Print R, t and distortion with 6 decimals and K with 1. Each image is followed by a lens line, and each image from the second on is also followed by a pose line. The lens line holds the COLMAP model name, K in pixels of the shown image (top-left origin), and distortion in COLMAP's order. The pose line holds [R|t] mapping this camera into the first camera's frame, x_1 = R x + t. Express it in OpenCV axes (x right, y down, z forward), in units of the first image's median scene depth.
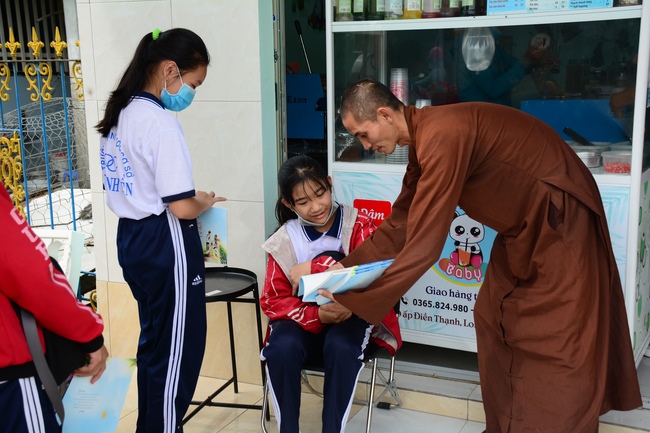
lens RADIAL K [[948.8, 0, 325.0], [0, 948.8, 216.5], [0, 0, 1]] dist [0.119069, 0.034020]
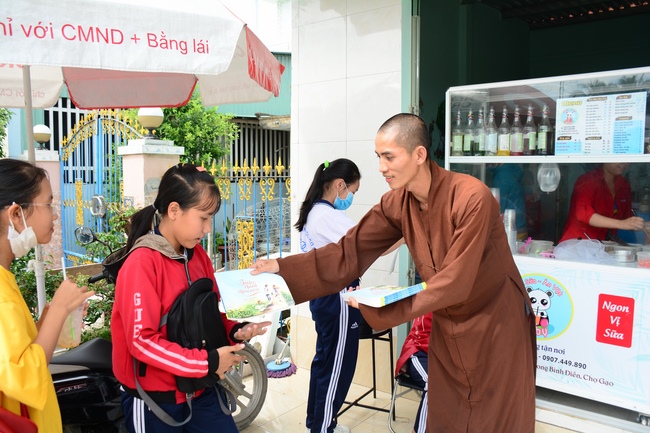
lens RADIAL K [[519.8, 0, 325.0], [0, 519.8, 216.5], [0, 0, 1]] dist [-0.177116, 0.179867]
pose [[0.977566, 0.040574, -0.206686, -0.014191], [-0.057020, 0.995609, -0.074241, -0.037135], [0.202766, 0.084361, 0.975587, 0.172417]]
